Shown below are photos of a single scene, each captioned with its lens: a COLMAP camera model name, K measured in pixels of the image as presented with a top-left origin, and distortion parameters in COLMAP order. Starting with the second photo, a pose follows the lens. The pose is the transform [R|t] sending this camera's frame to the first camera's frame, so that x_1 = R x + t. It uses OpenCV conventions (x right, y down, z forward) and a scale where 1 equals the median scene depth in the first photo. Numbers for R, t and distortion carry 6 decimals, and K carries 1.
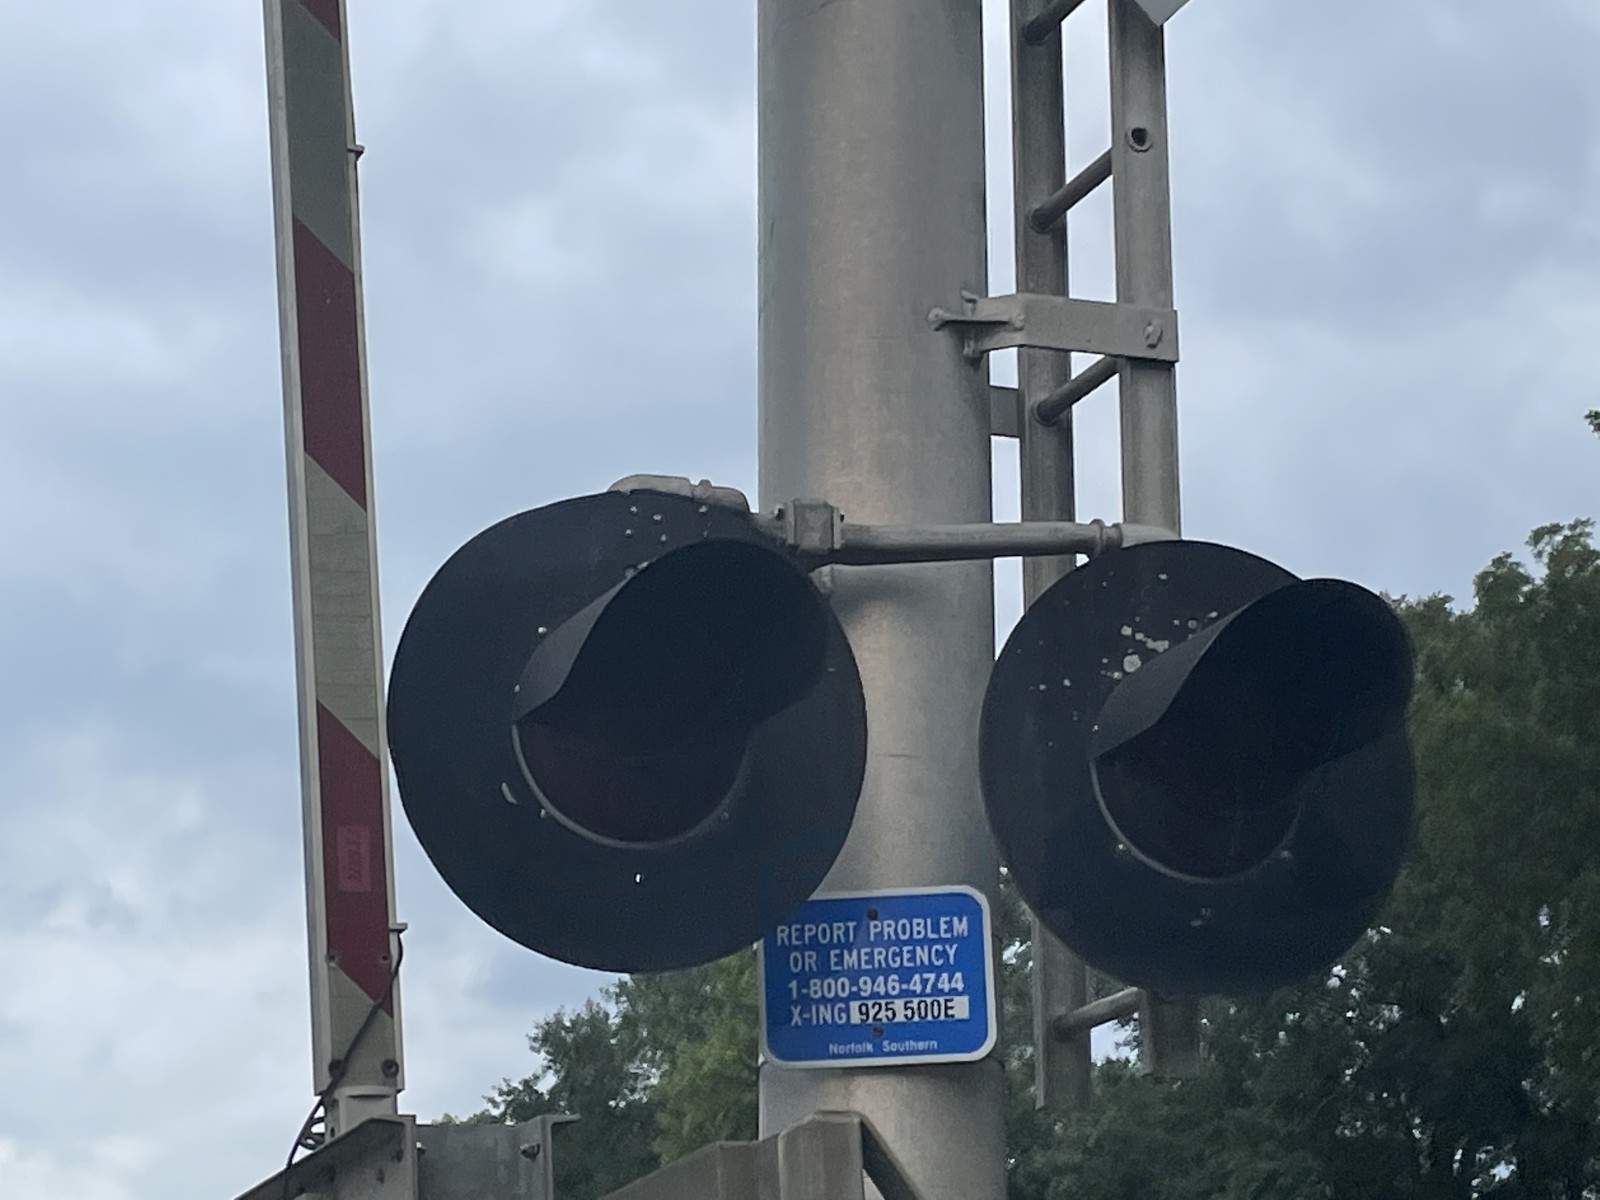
lens RADIAL K [[3833.8, 0, 799.4], [0, 3833.8, 600.0], [0, 0, 1]] dist [0.047288, 0.000000]
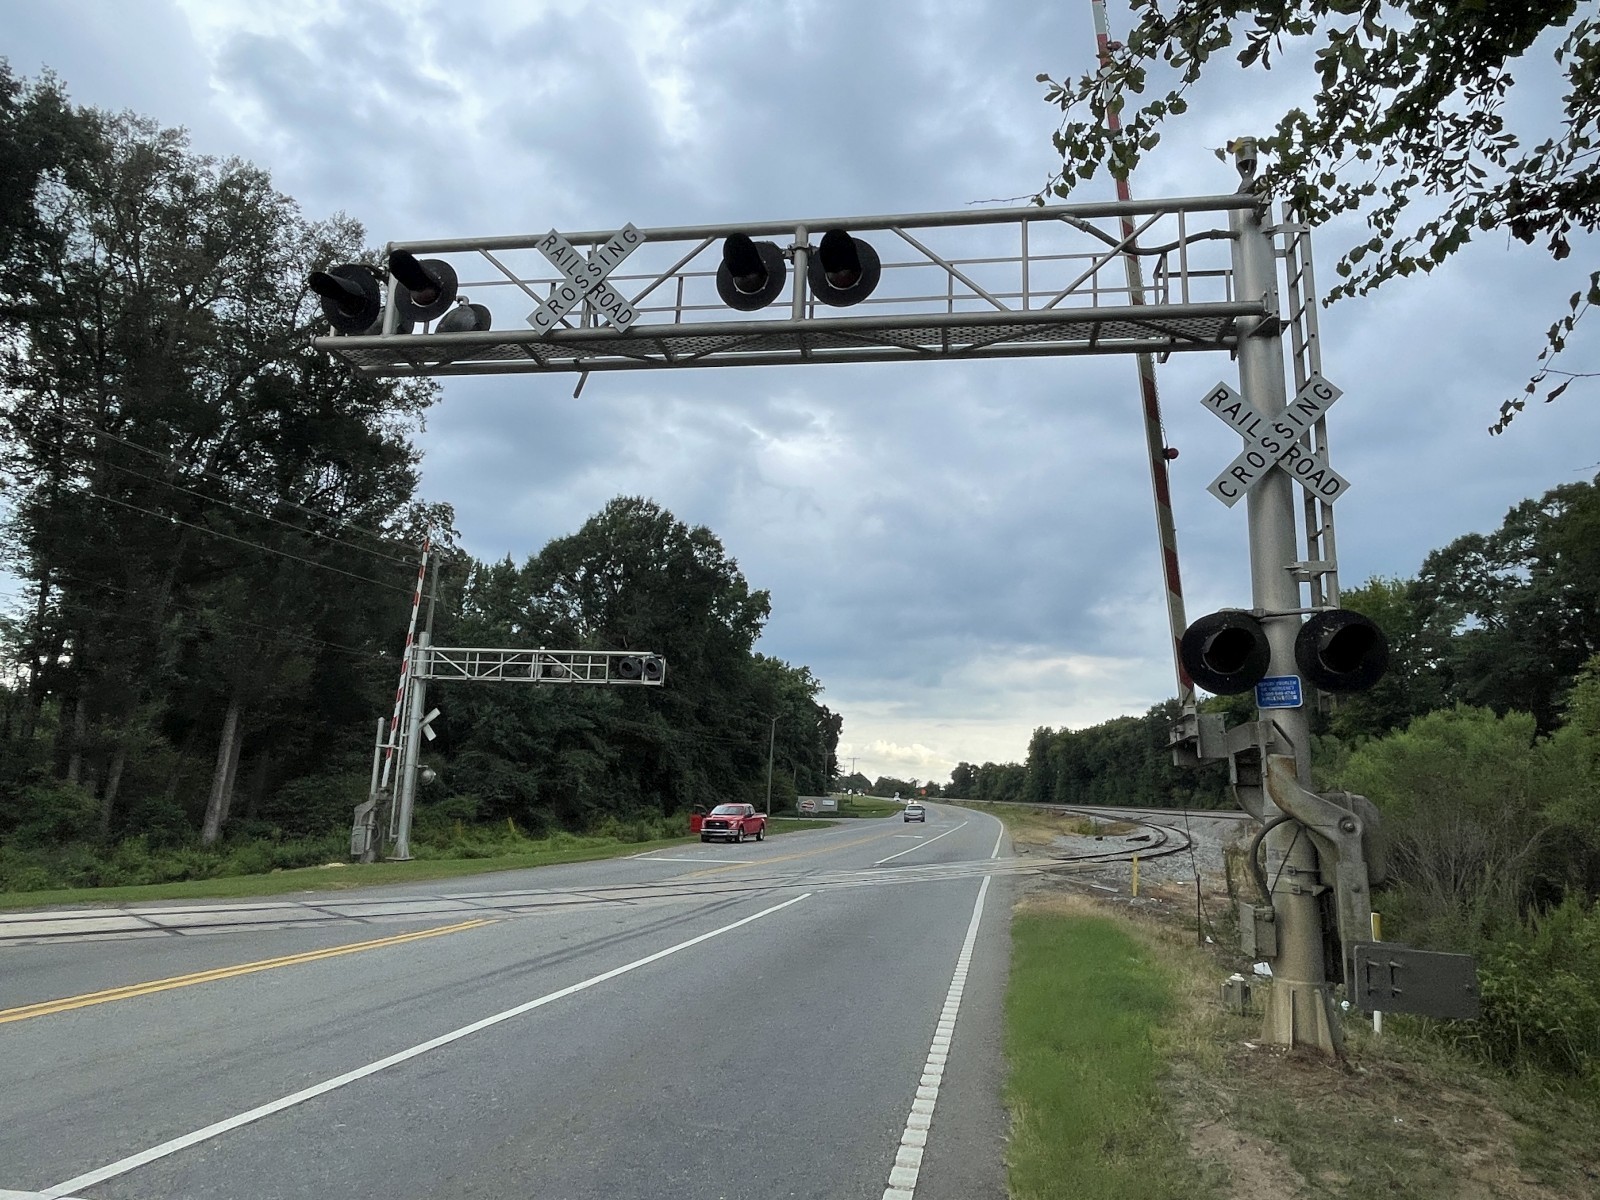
lens RADIAL K [[980.0, 0, 803.9], [0, 980.0, 597.6], [0, 0, 1]] dist [-0.006080, -0.000419]
pose [[0.862162, -0.070362, -0.501724, 0.146755], [0.106868, 0.993284, 0.044343, -0.173849], [0.495234, -0.091849, 0.863891, -0.561661]]
